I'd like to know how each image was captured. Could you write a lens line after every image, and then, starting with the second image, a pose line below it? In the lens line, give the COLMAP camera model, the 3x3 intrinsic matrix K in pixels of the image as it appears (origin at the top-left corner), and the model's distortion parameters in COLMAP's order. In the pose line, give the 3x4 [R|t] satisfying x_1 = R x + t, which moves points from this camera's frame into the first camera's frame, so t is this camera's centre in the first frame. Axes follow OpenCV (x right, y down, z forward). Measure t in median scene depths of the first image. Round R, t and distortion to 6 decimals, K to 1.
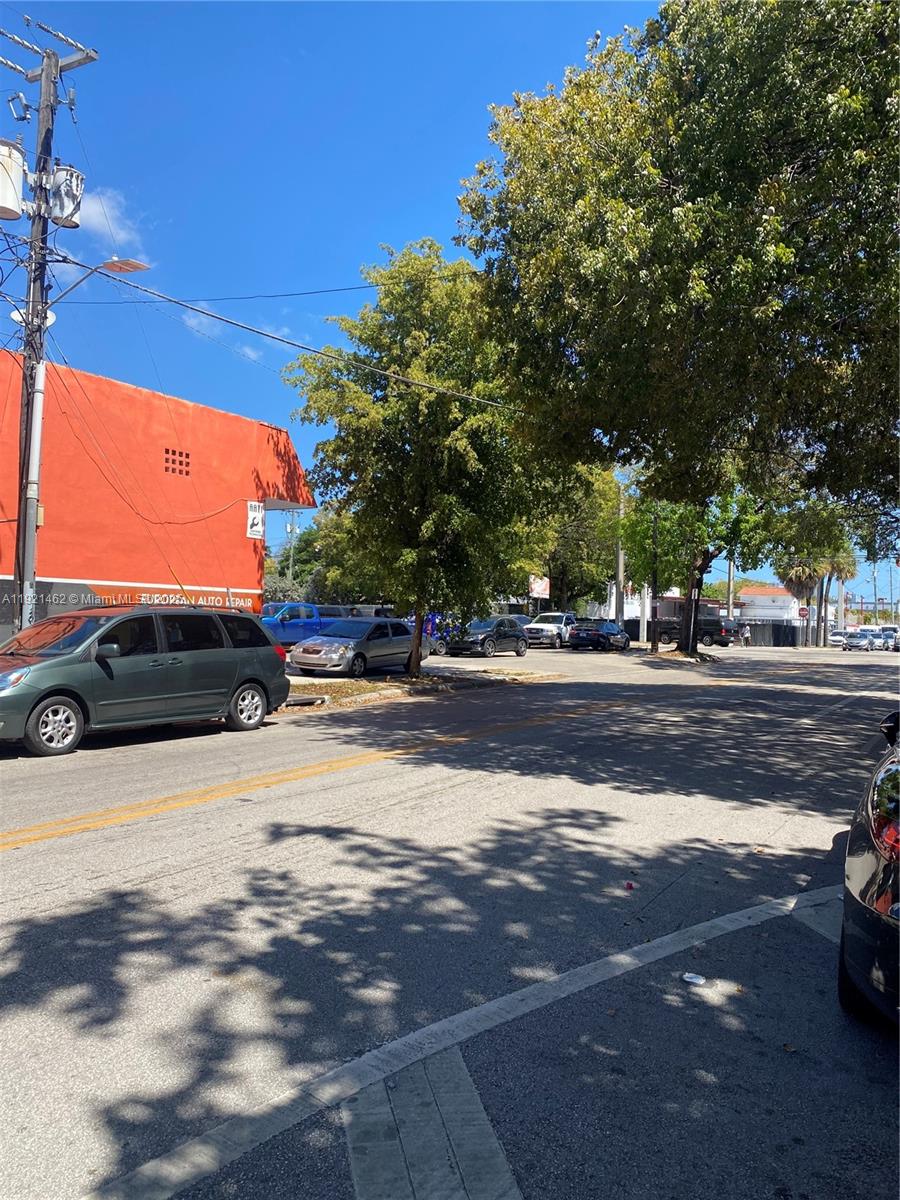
lens RADIAL K [[912.2, 0, 447.7], [0, 912.2, 605.9], [0, 0, 1]] dist [0.046648, -0.057196]
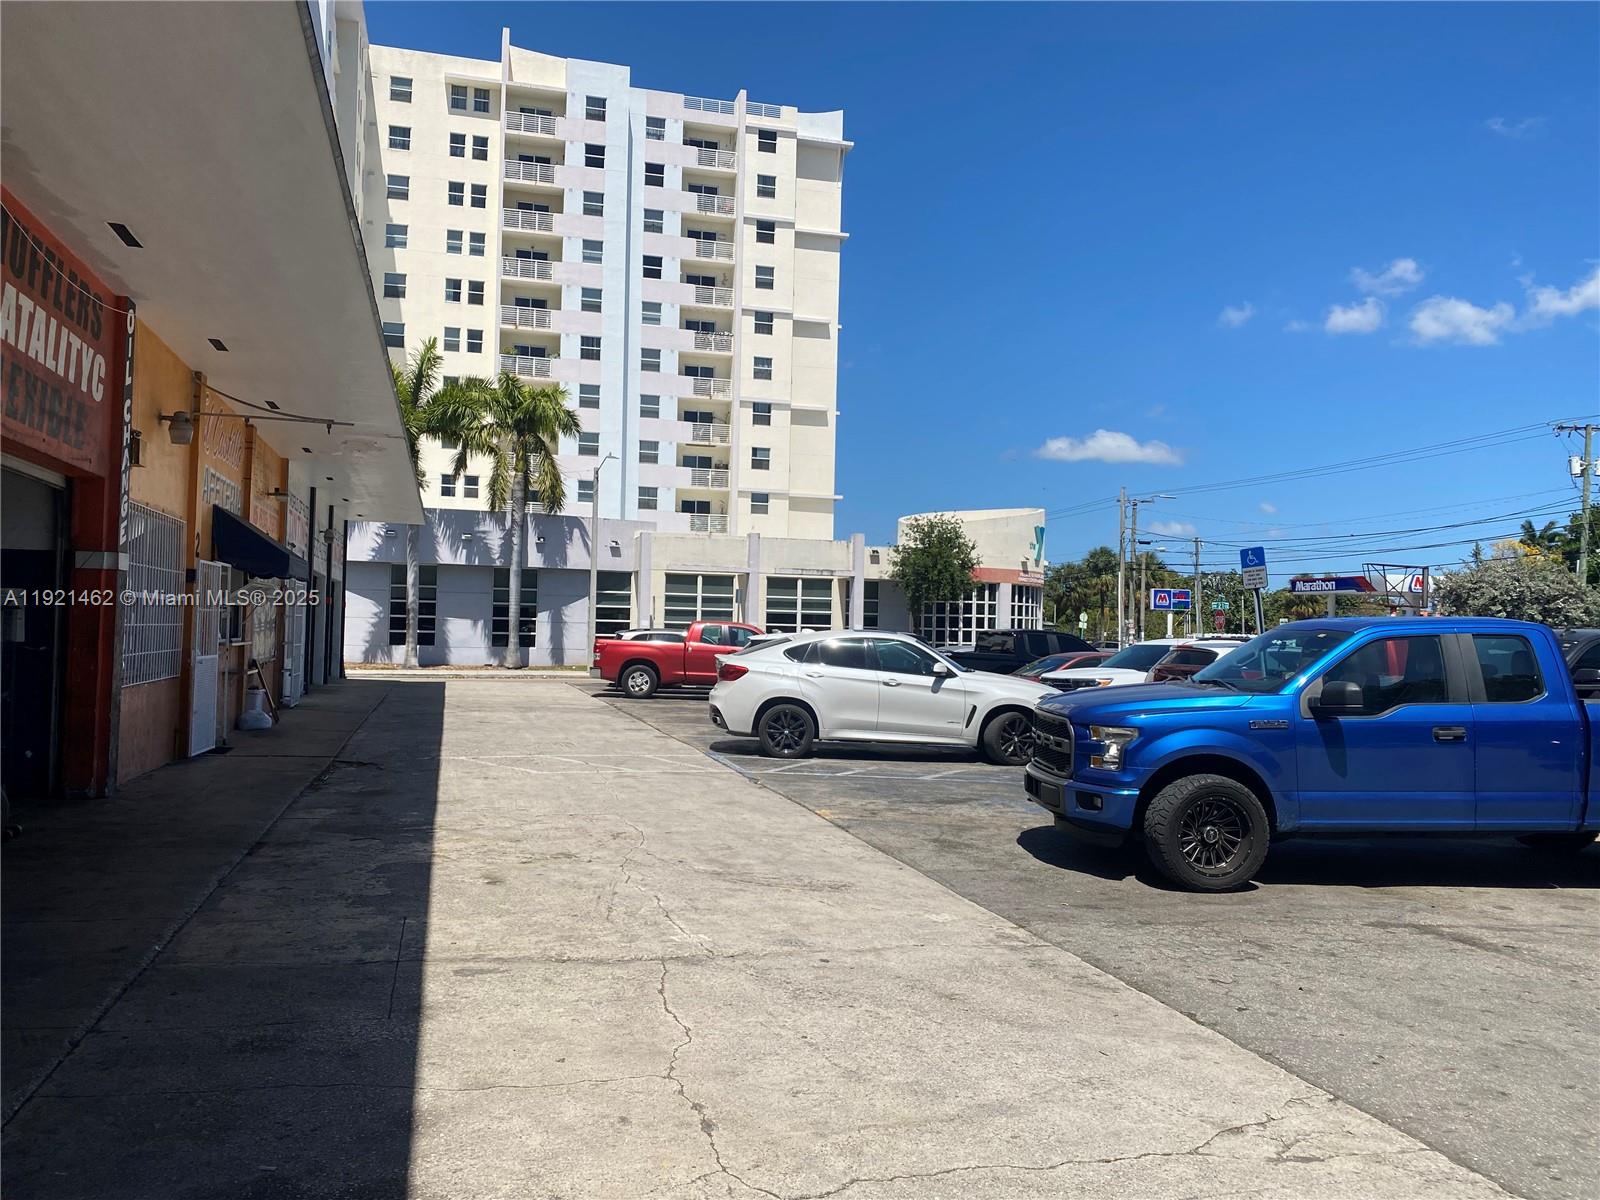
lens RADIAL K [[1216.2, 0, 783.8], [0, 1216.2, 601.8], [0, 0, 1]] dist [0.046648, -0.057196]
pose [[0.716844, -0.030337, -0.696573, -0.253377], [0.007091, 0.999318, -0.036225, 0.007068], [0.697198, 0.021028, 0.716571, 2.160931]]
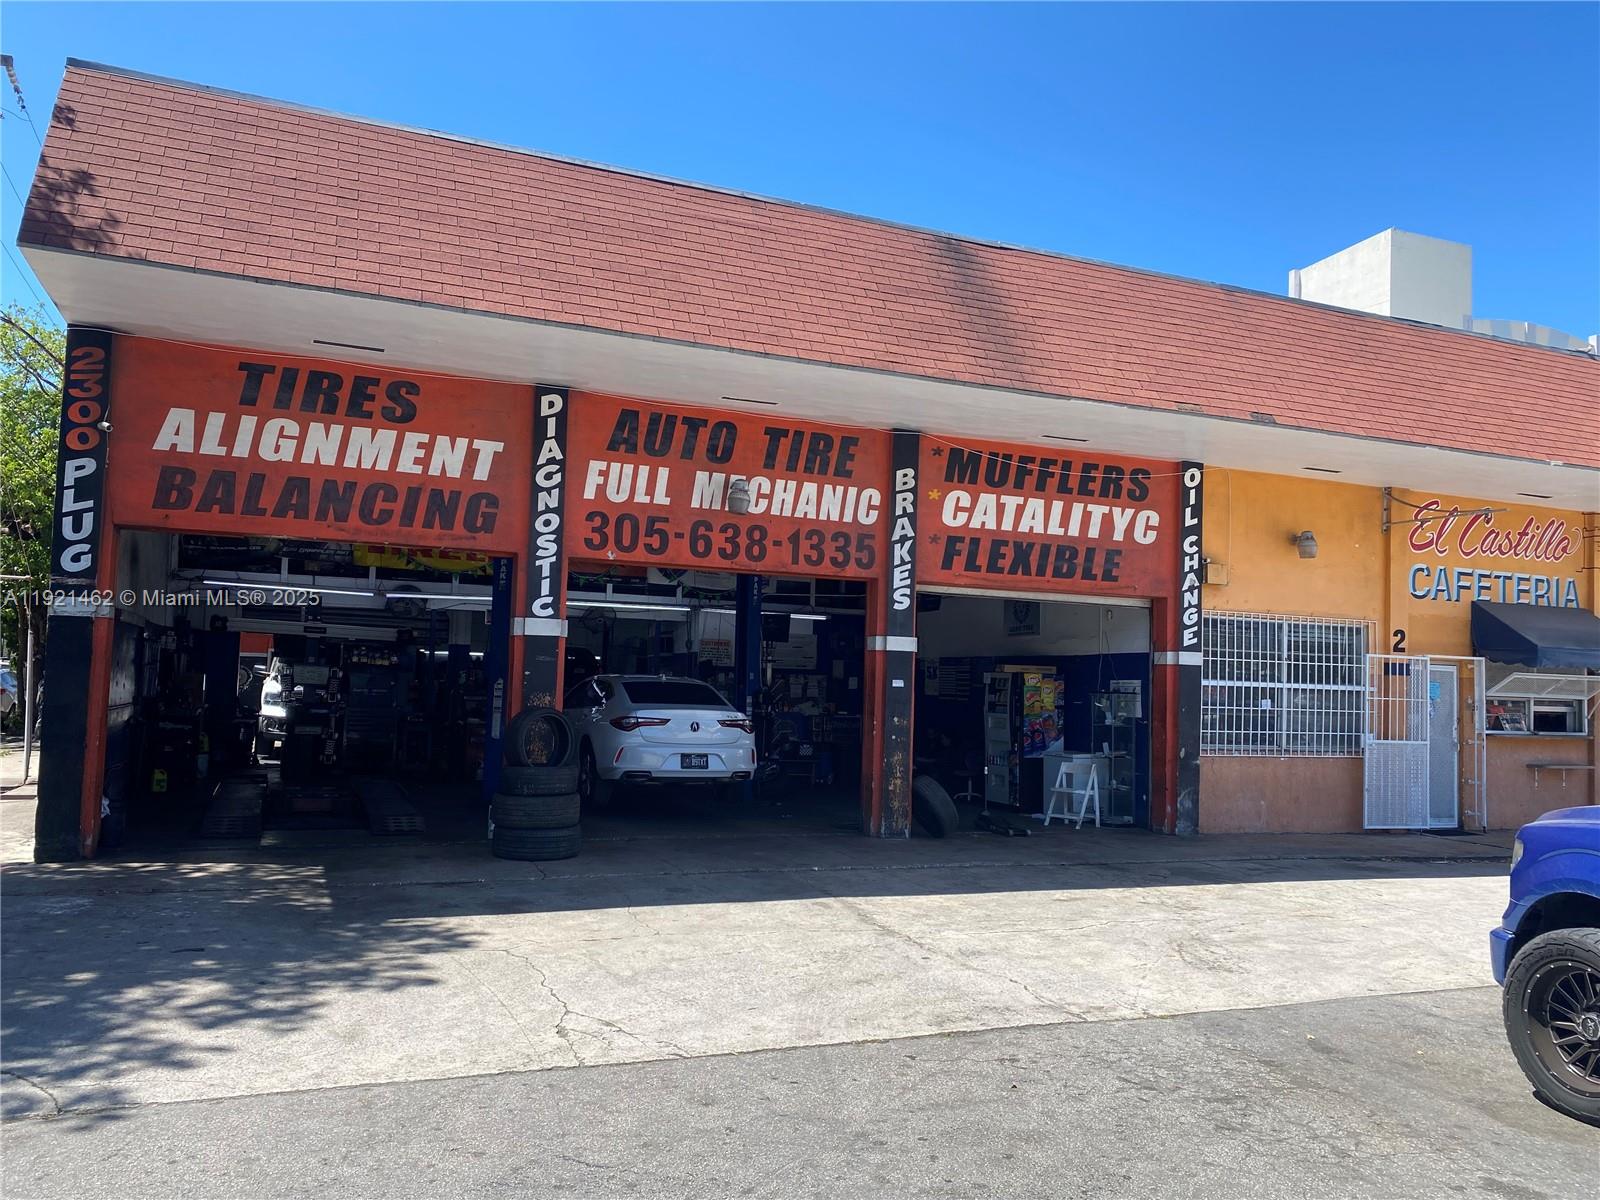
lens RADIAL K [[1216.2, 0, 789.7], [0, 1216.2, 613.8], [0, 0, 1]] dist [0.046648, -0.057196]
pose [[-0.596633, -0.095389, -0.796825, 0.028836], [-0.040629, 0.995228, -0.088718, 0.024221], [0.801485, -0.020558, -0.597661, 3.088041]]
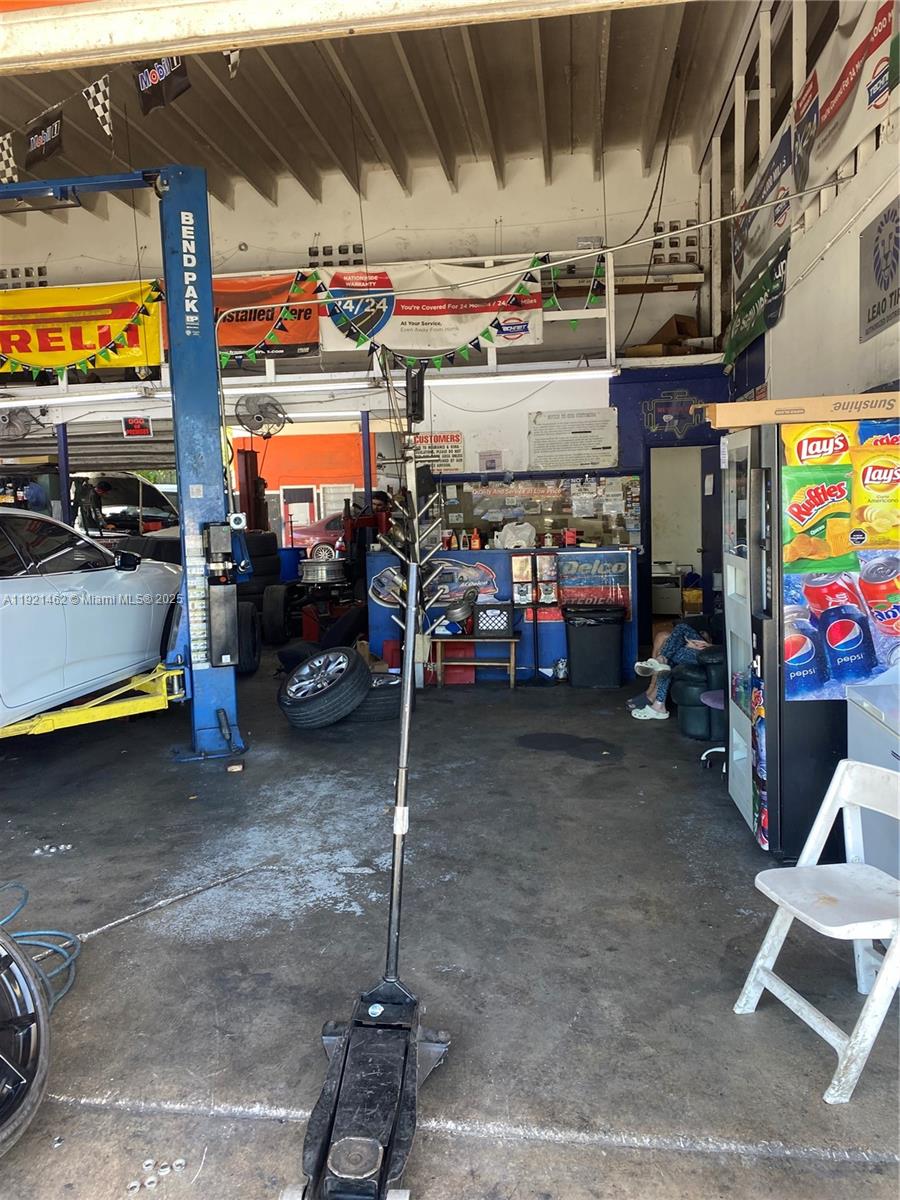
lens RADIAL K [[912.2, 0, 446.5], [0, 912.2, 592.9], [0, 0, 1]] dist [0.046648, -0.057196]
pose [[-0.929636, 0.034617, -0.366849, -1.288132], [0.005845, 0.996837, 0.079253, -0.019860], [0.368432, 0.071533, -0.926899, 2.631247]]
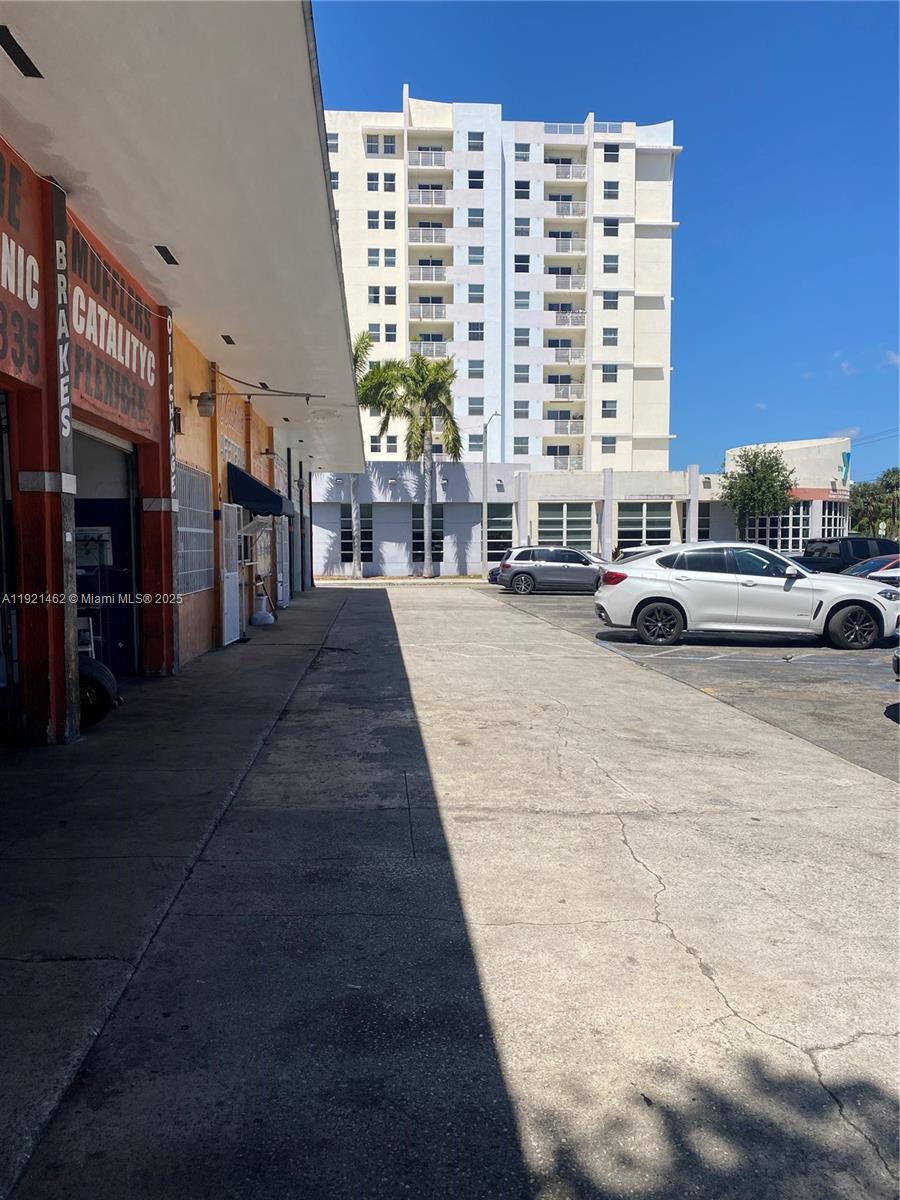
lens RADIAL K [[912.2, 0, 439.6], [0, 912.2, 596.9], [0, 0, 1]] dist [0.046648, -0.057196]
pose [[0.567882, 0.014308, -0.822986, -0.337212], [0.030543, 0.998794, 0.038440, 0.006445], [0.822543, -0.046966, 0.566760, 2.160893]]
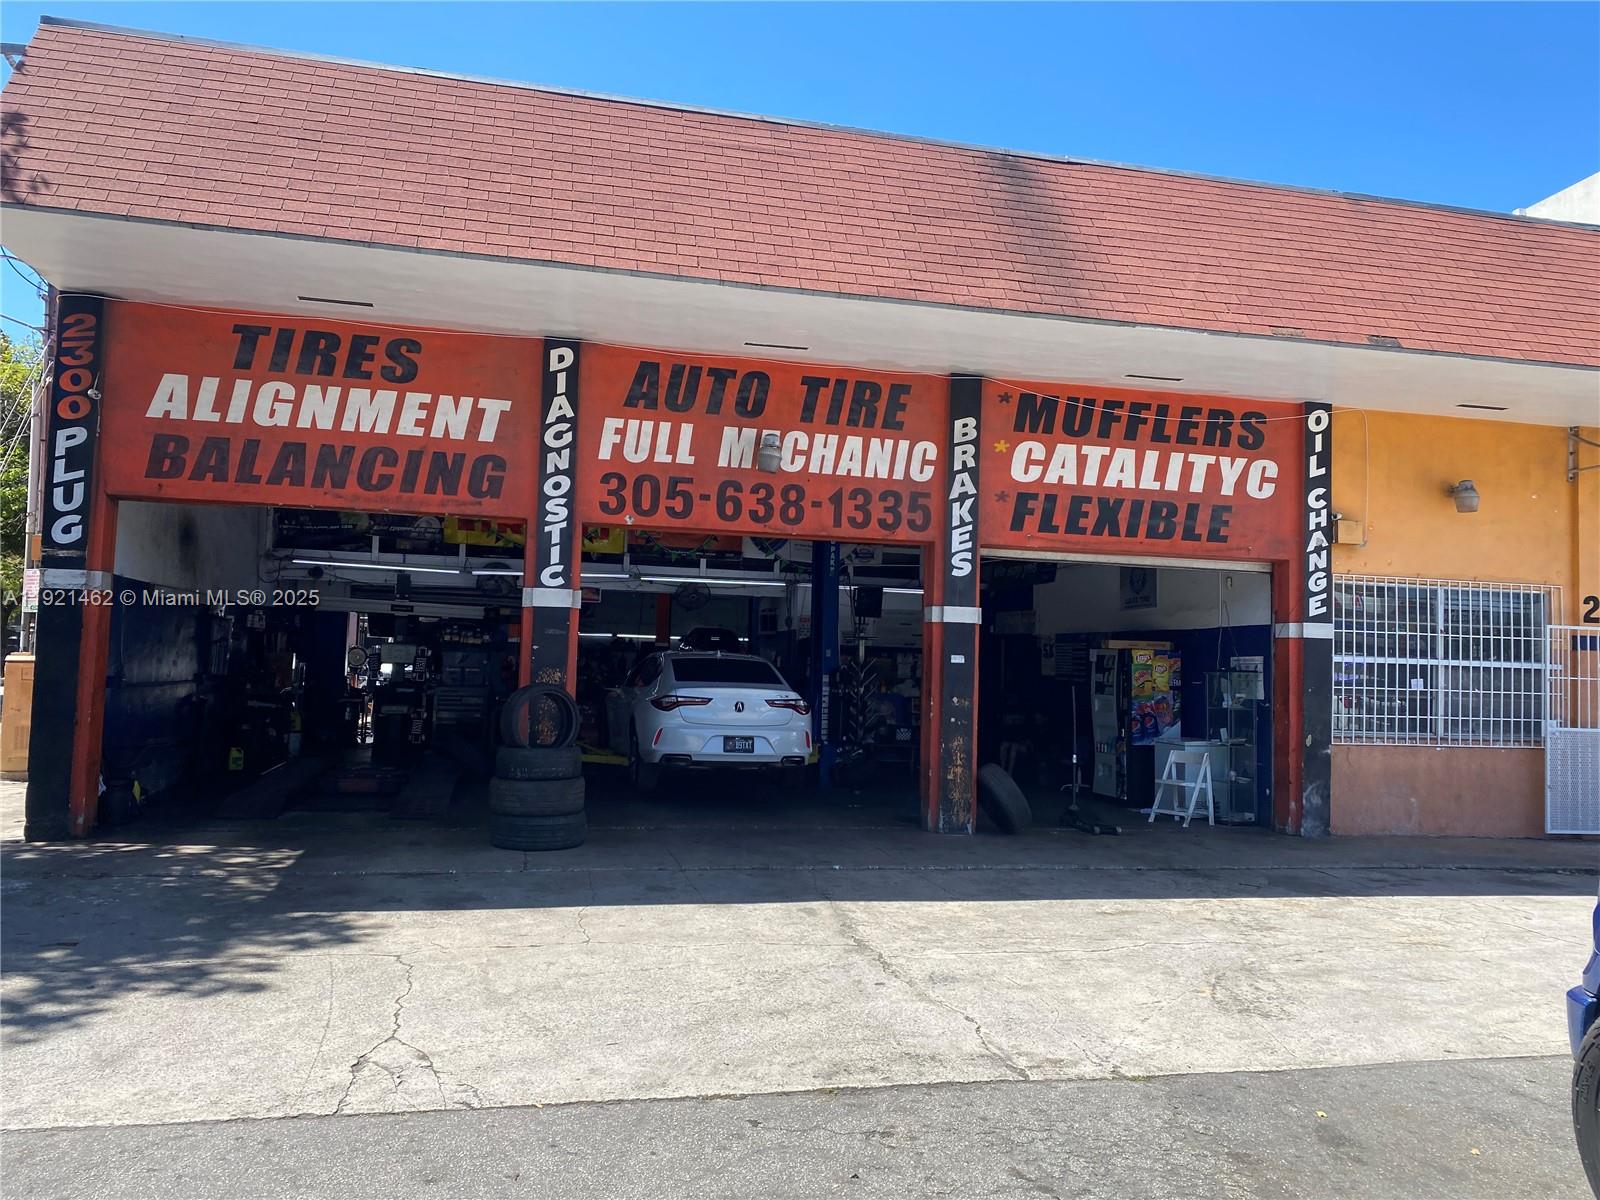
lens RADIAL K [[1216.2, 0, 785.2], [0, 1216.2, 587.6], [0, 0, 1]] dist [0.046648, -0.057196]
pose [[-0.719080, -0.095325, -0.688359, -0.176931], [-0.045199, 0.994865, -0.090554, 0.022641], [0.693456, -0.034002, -0.719696, 3.127124]]
